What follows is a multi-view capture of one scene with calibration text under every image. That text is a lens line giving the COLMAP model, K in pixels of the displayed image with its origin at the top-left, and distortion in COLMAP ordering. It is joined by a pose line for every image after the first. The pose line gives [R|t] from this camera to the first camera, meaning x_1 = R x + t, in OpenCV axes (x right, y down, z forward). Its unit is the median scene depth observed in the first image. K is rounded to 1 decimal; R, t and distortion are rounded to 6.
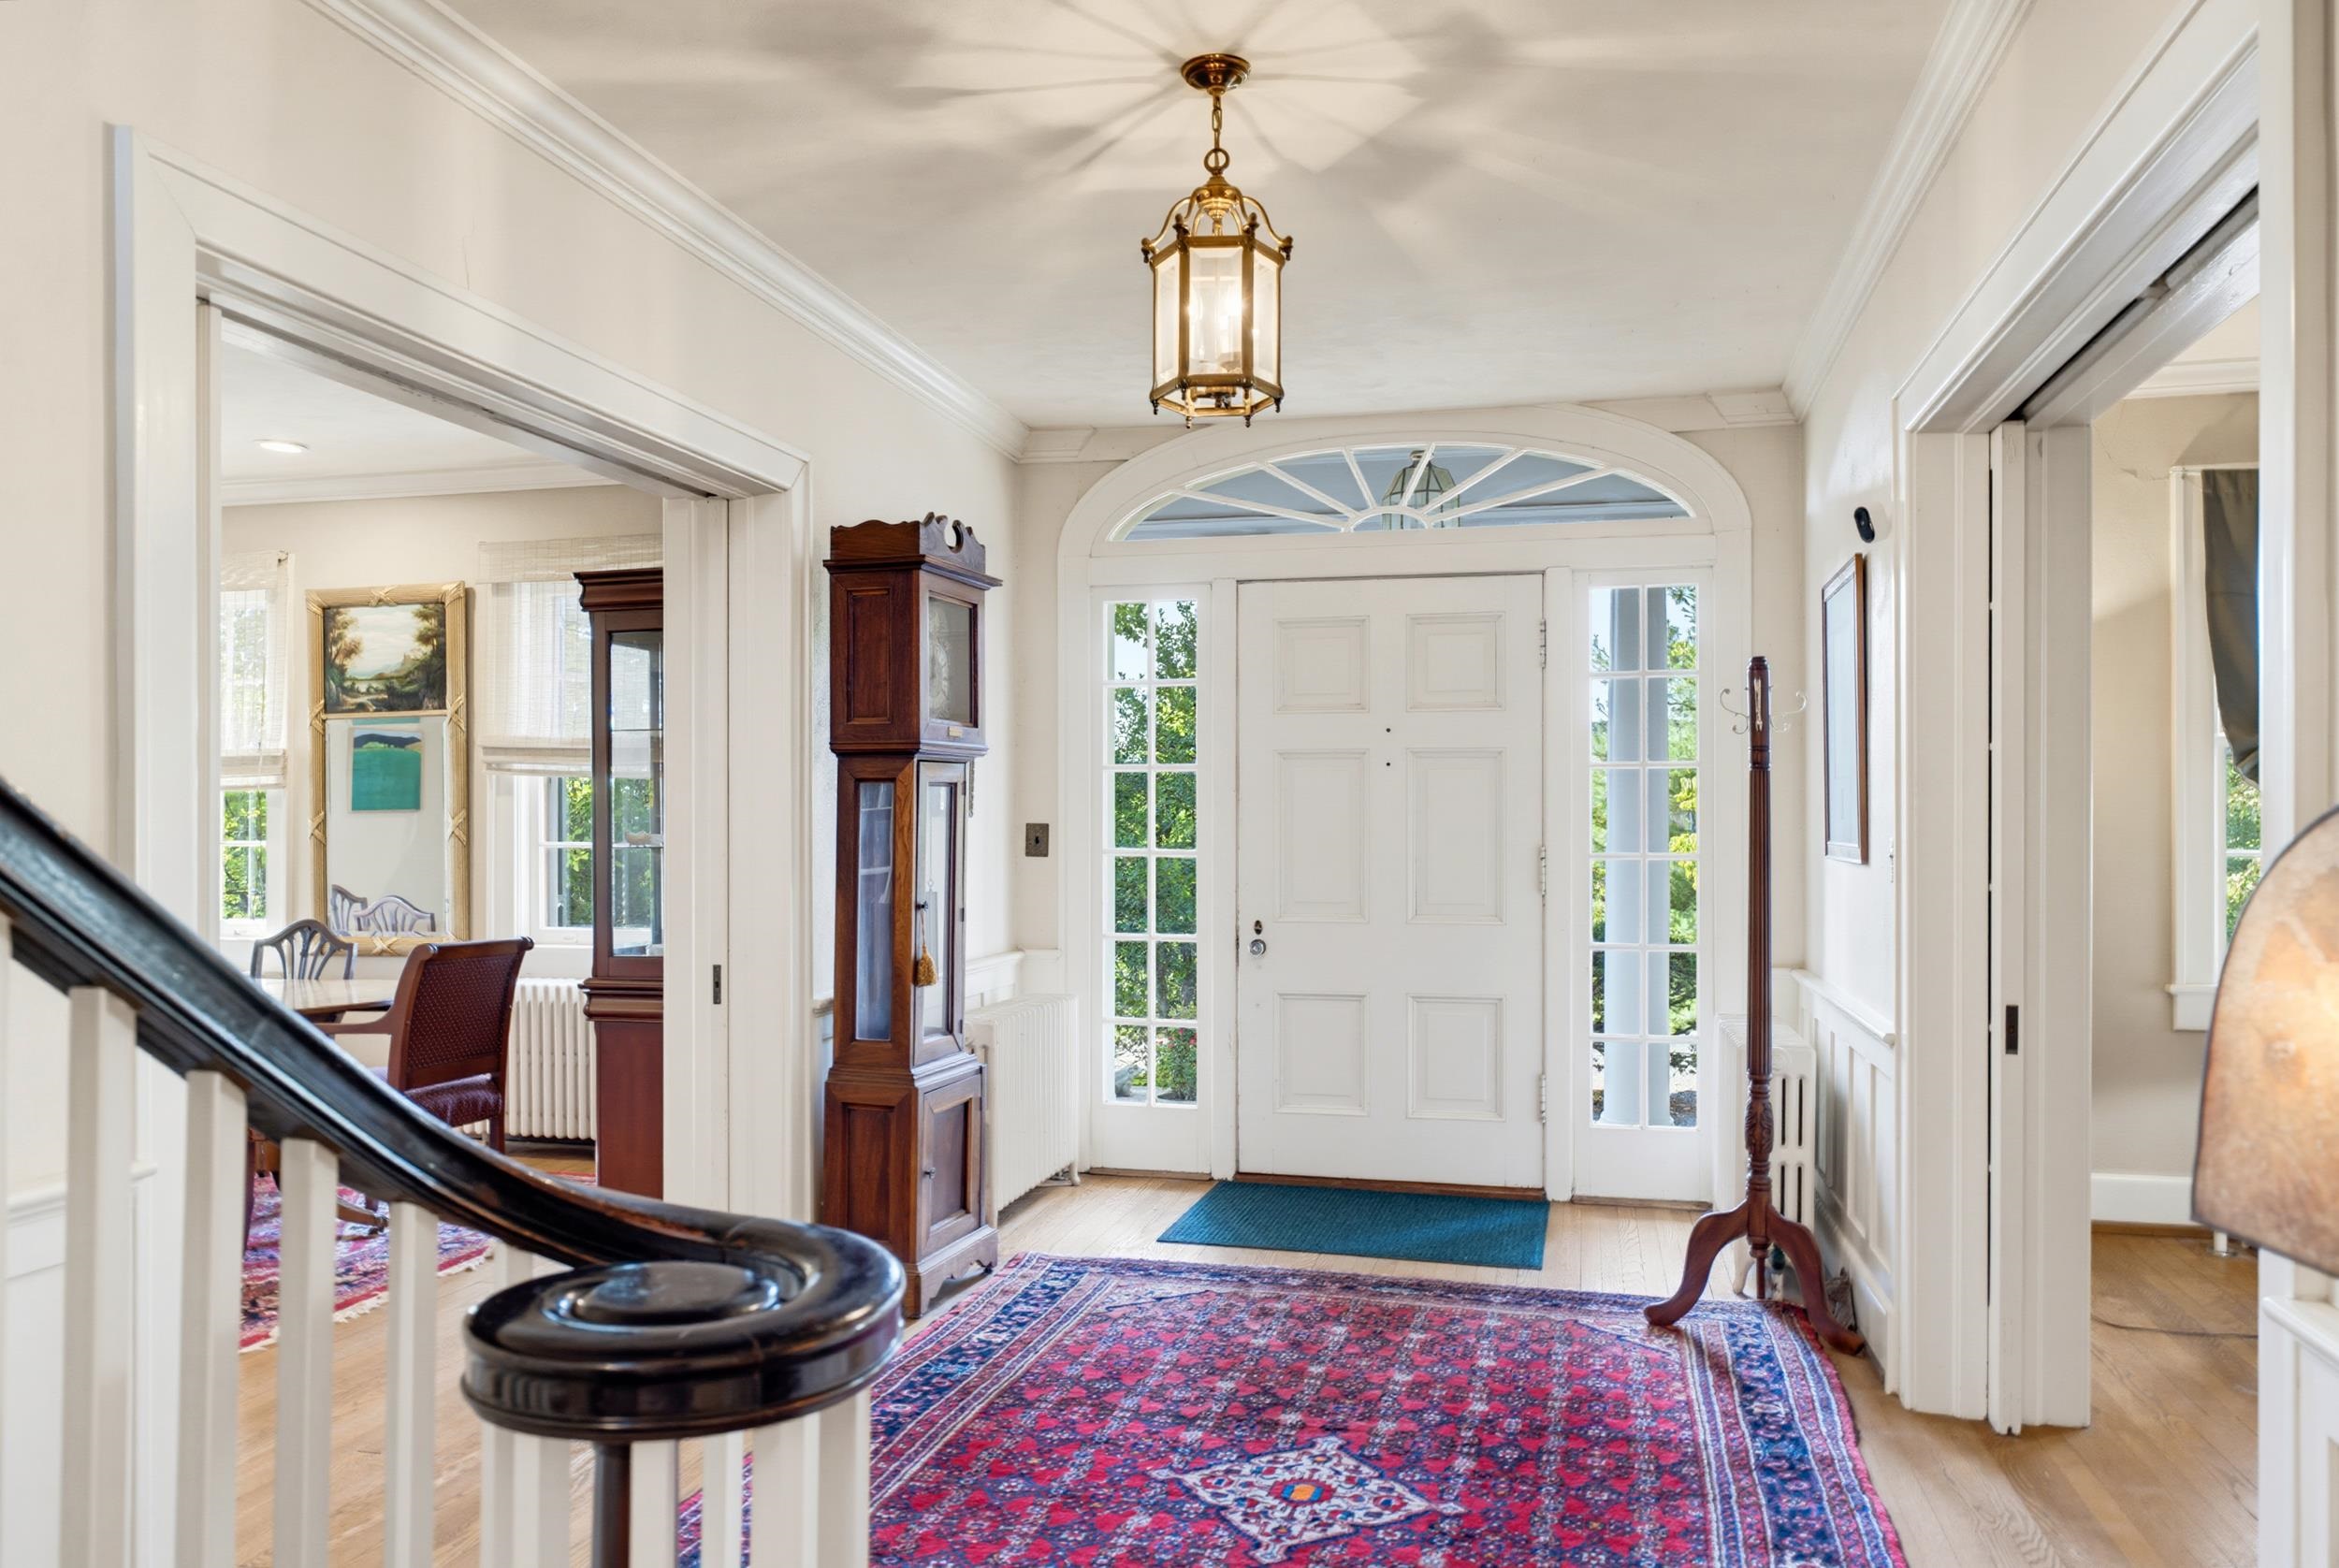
lens RADIAL K [[1603.8, 0, 1204.2], [0, 1603.8, 824.8], [0, 0, 1]] dist [-0.012414, -0.003550]
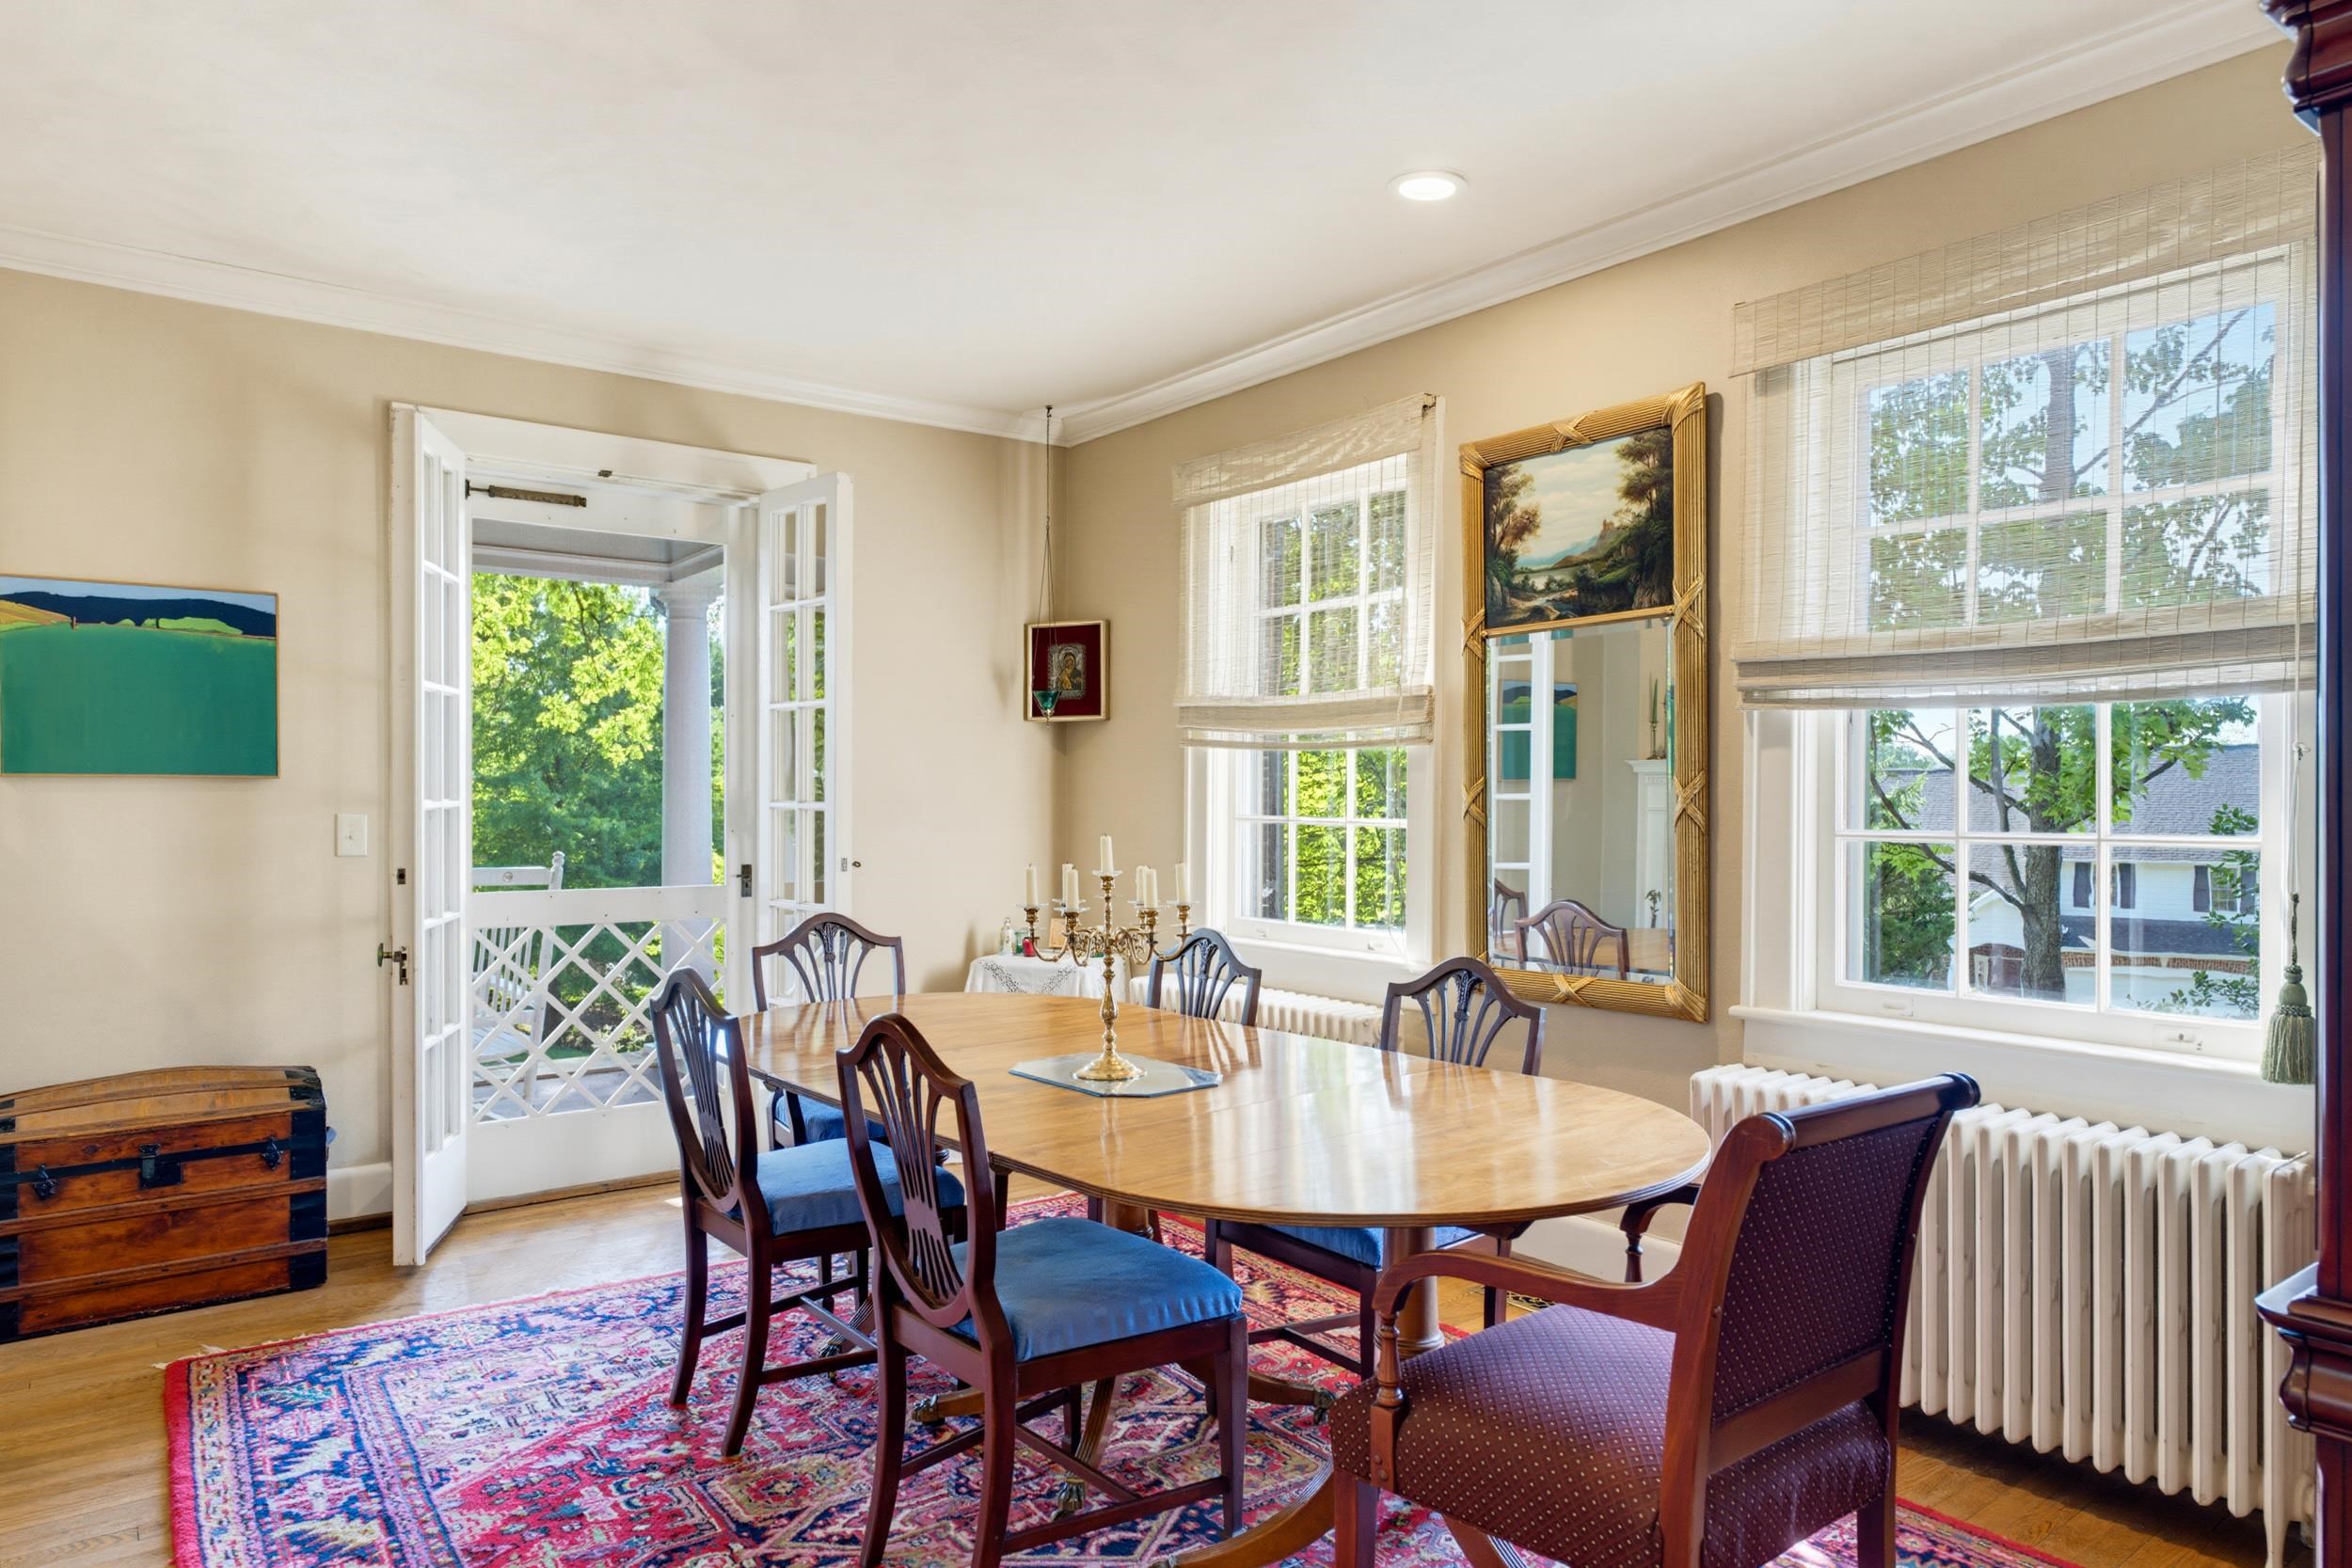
lens RADIAL K [[1484.0, 0, 1170.6], [0, 1484.0, 799.6], [0, 0, 1]] dist [0.001035, 0.002939]
pose [[0.768950, 0.004997, -0.639290, -0.262424], [-0.003786, 0.999988, 0.003263, -0.000443], [0.639298, -0.000089, 0.768959, 0.452471]]
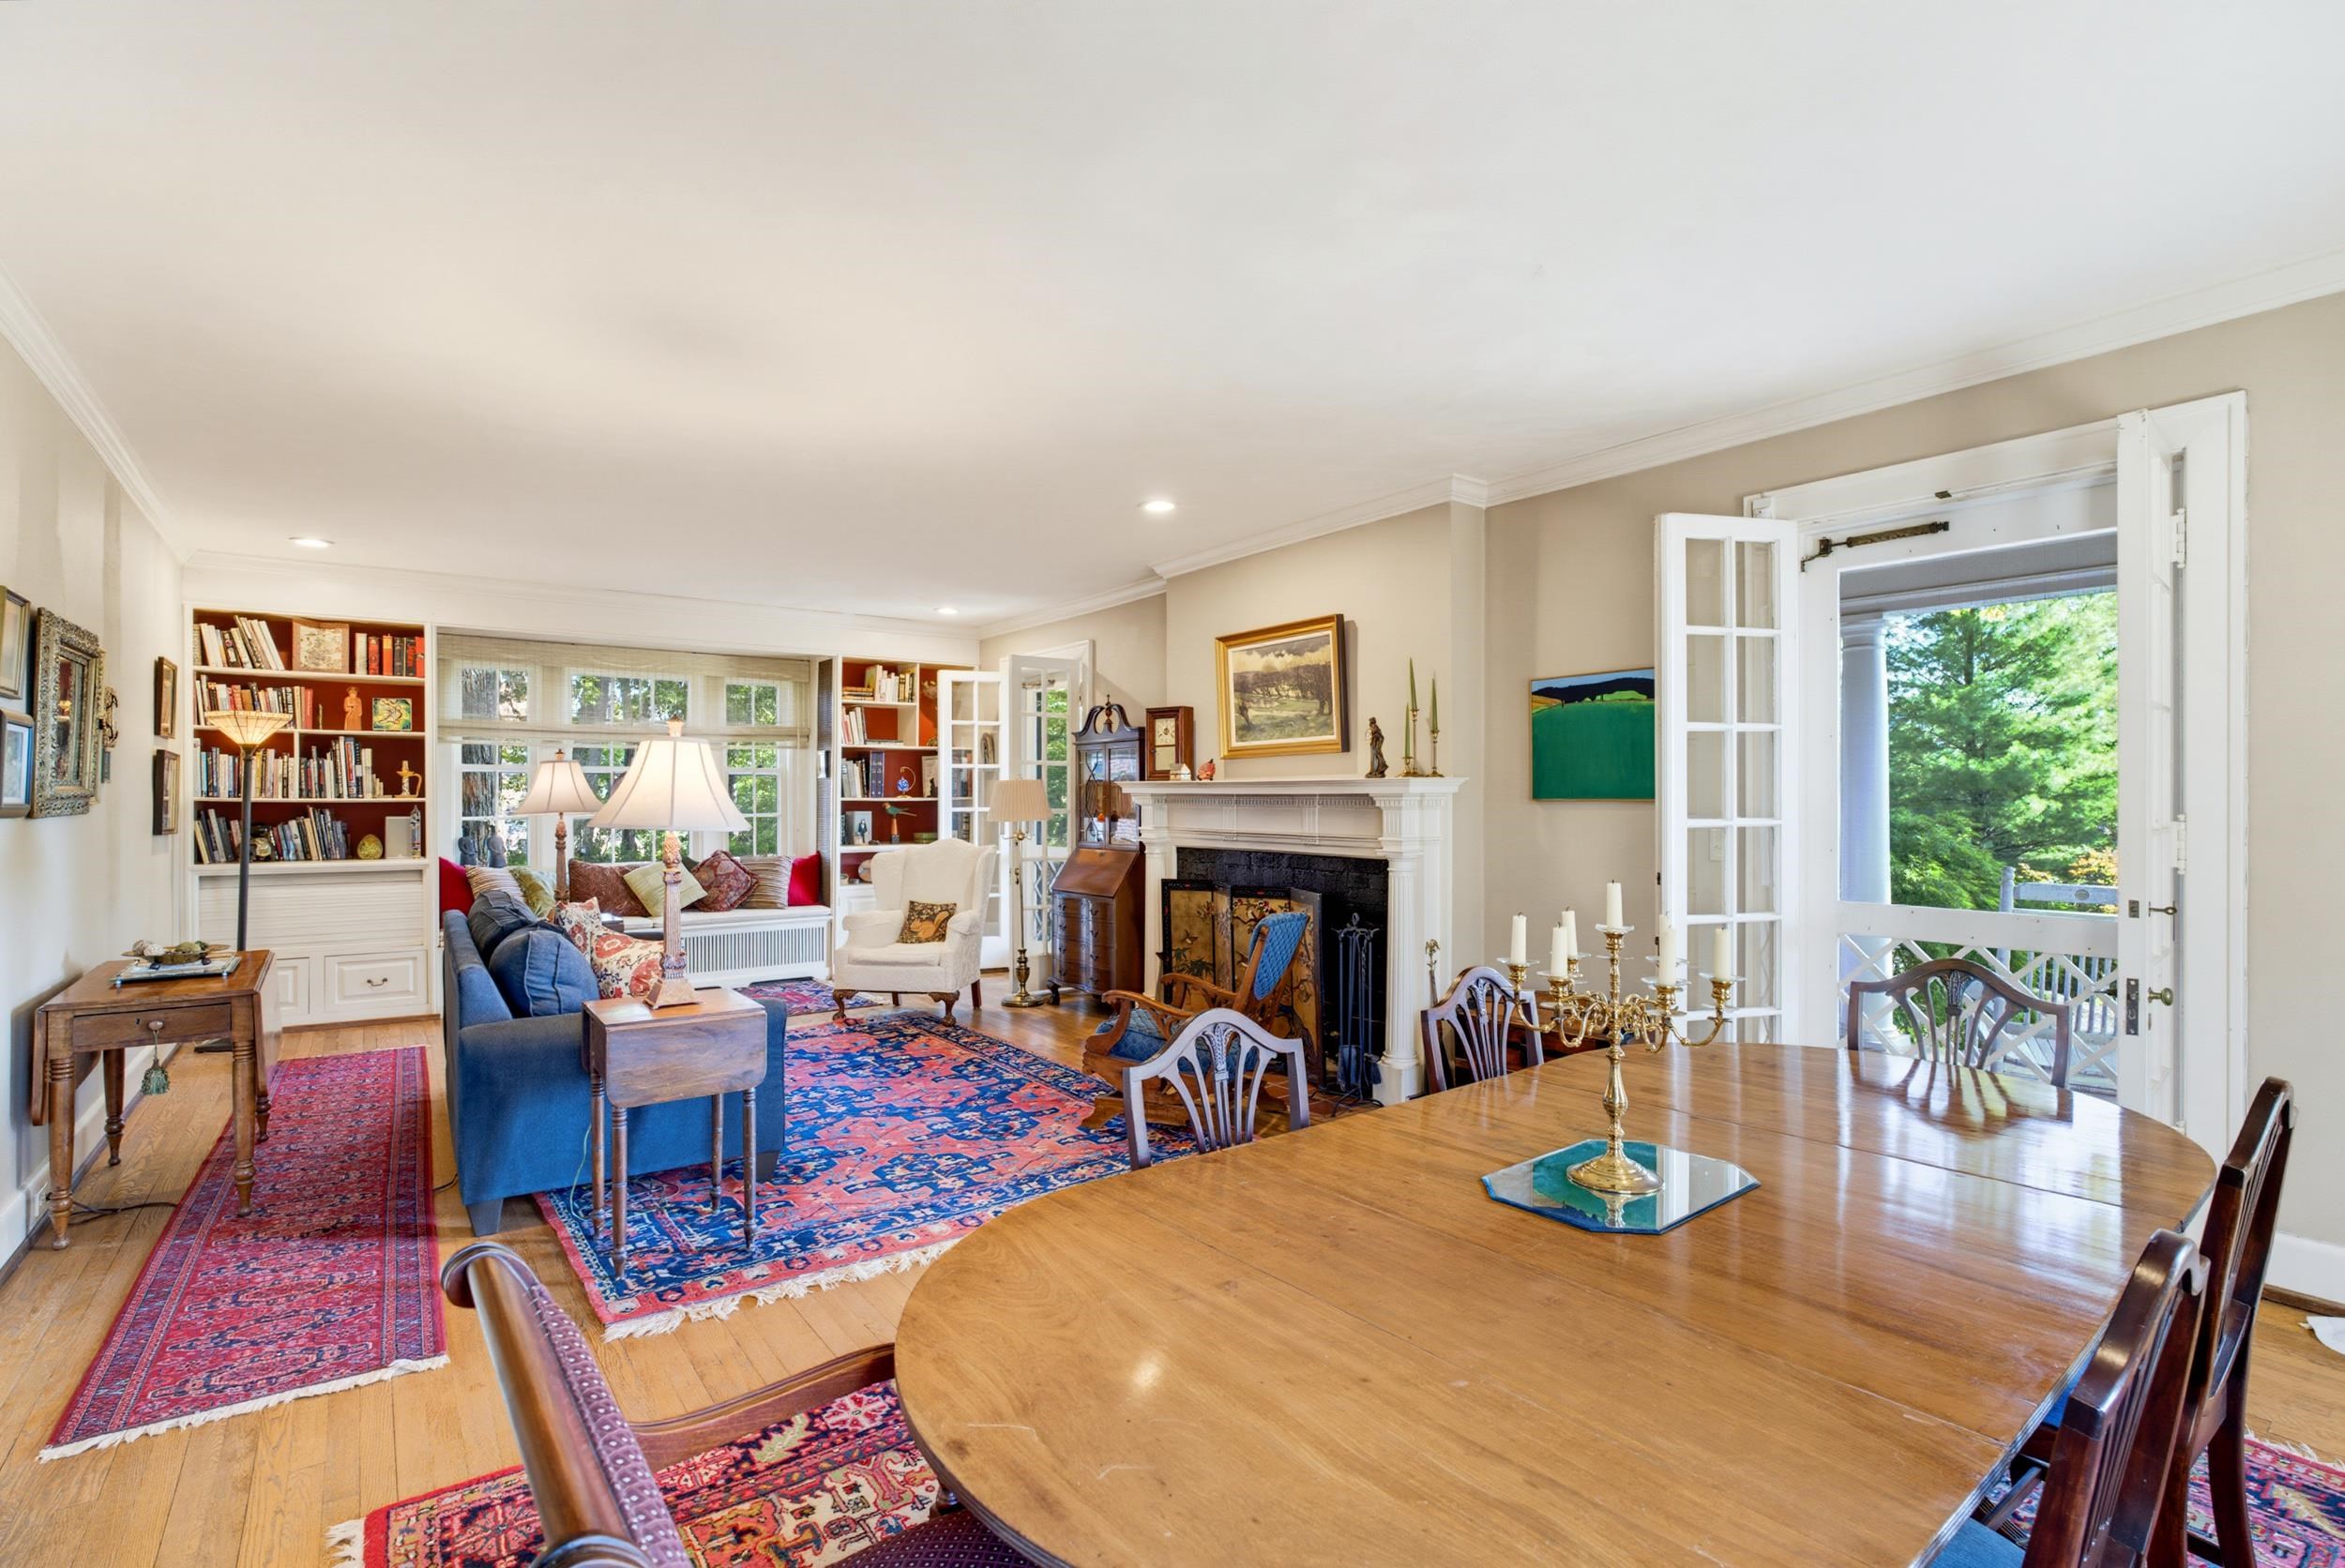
lens RADIAL K [[1082.9, 0, 1170.4], [0, 1082.9, 793.1], [0, 0, 1]] dist [-0.020001, 0.006141]
pose [[-0.639578, -0.002153, -0.768723, -0.294808], [0.000643, 0.999994, -0.003336, -0.008913], [0.768726, -0.002628, -0.639573, 0.879878]]
